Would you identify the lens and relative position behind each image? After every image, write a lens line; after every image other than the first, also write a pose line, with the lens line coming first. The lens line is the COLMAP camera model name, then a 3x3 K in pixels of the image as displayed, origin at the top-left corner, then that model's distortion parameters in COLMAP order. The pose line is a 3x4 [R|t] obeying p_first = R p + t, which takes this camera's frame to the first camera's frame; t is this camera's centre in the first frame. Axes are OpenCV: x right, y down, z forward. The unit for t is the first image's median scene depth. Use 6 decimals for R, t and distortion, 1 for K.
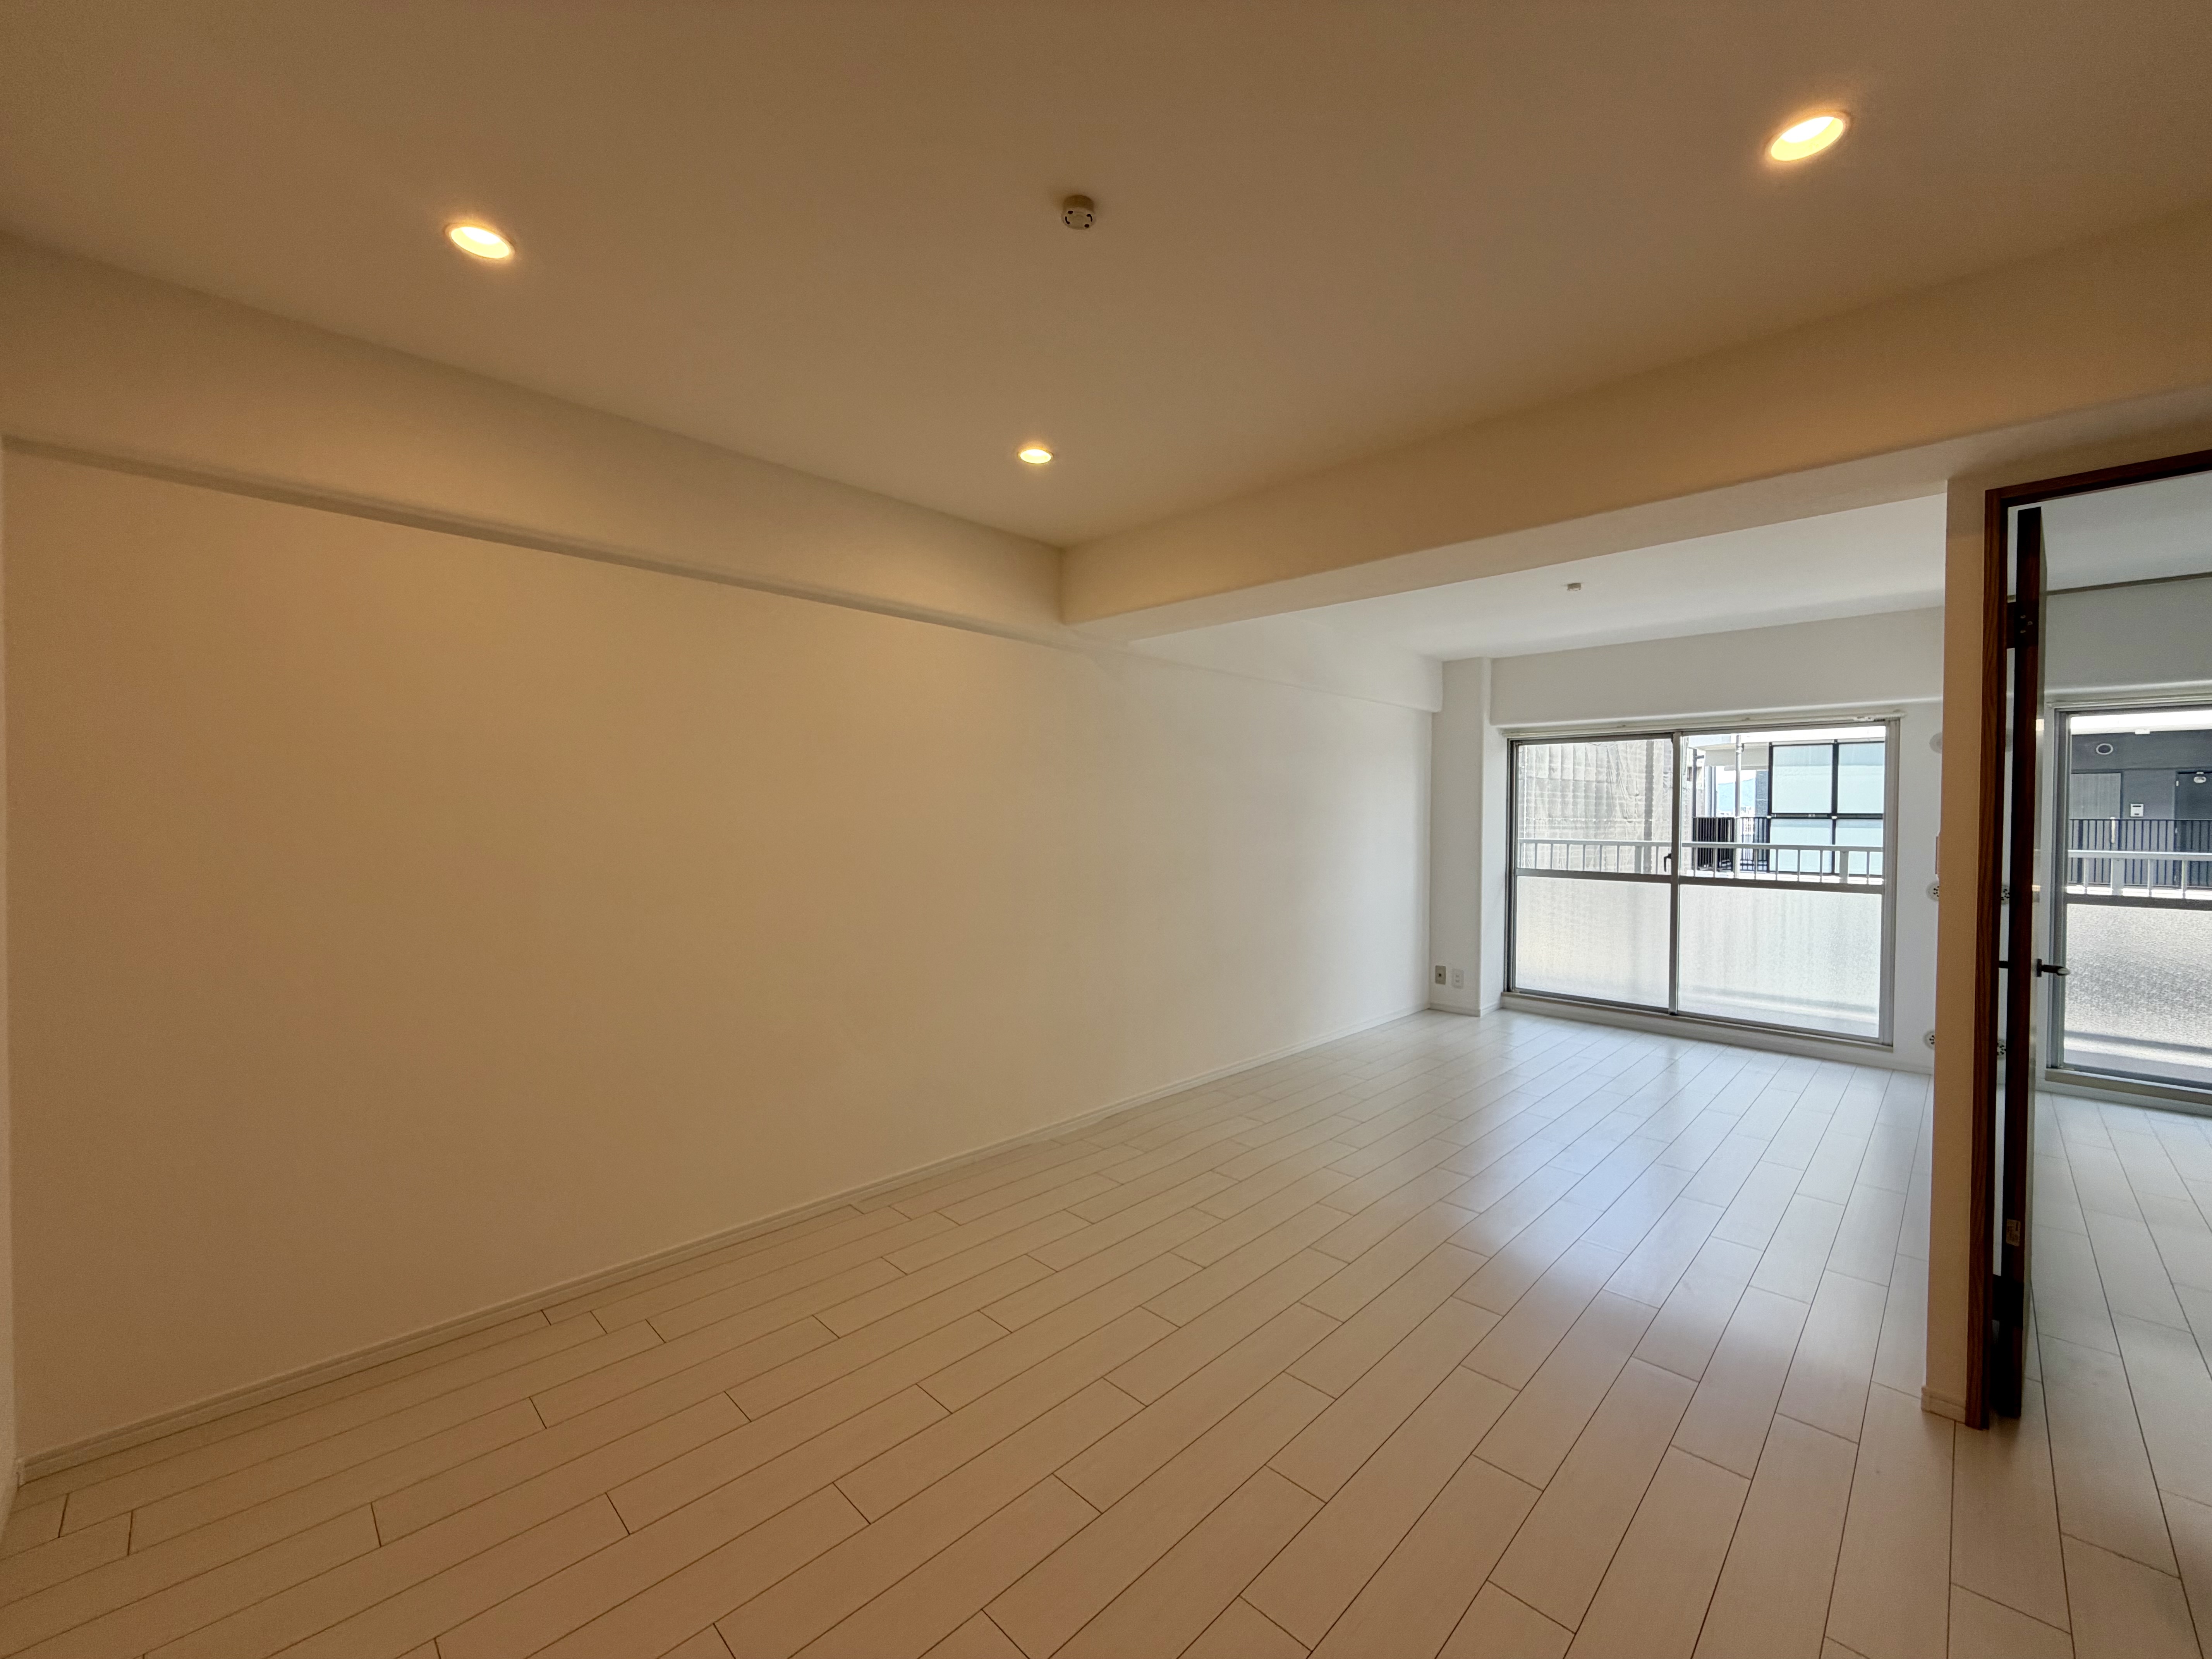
lens RADIAL K [[880.1, 0, 1099.2], [0, 880.1, 830.6], [0, 0, 1]] dist [-0.003992, 0.000157]
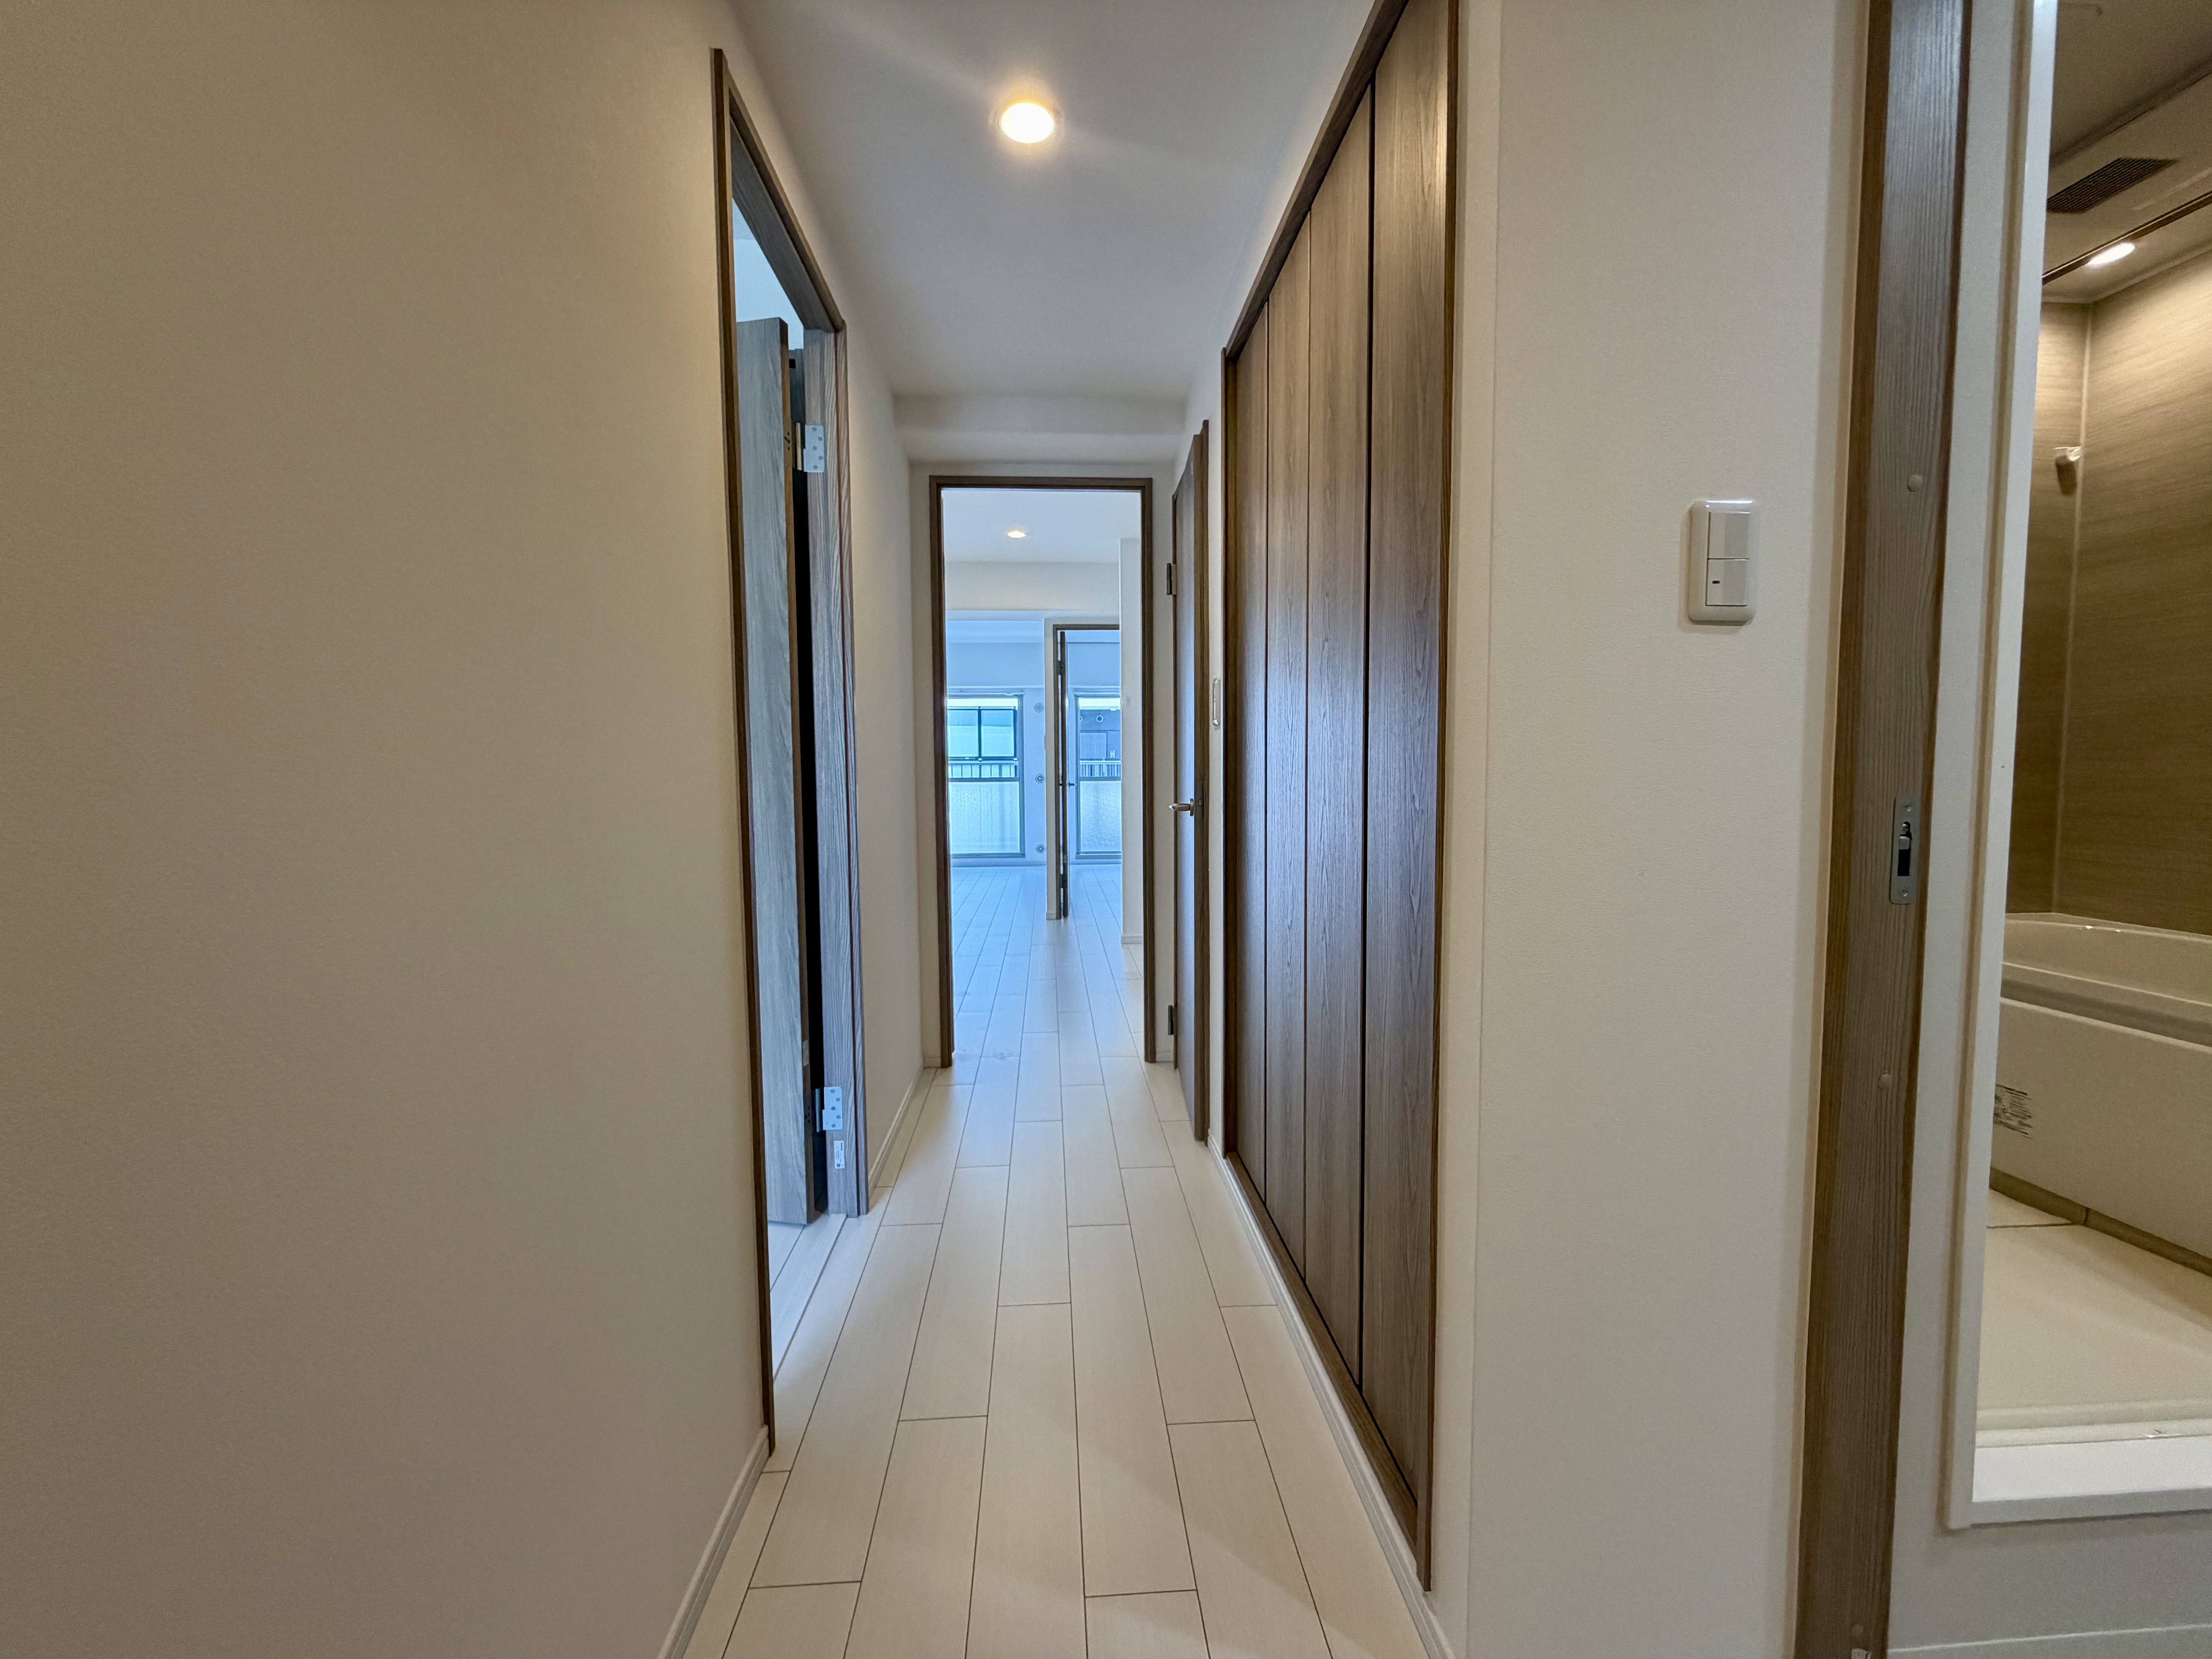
lens RADIAL K [[880.1, 0, 1103.4], [0, 880.1, 830.4], [0, 0, 1]] dist [-0.003992, 0.000157]
pose [[0.659175, -0.059296, 0.749648, -0.525387], [0.021962, 0.997979, 0.059628, 0.070156], [-0.751669, -0.022842, 0.659145, -0.507064]]
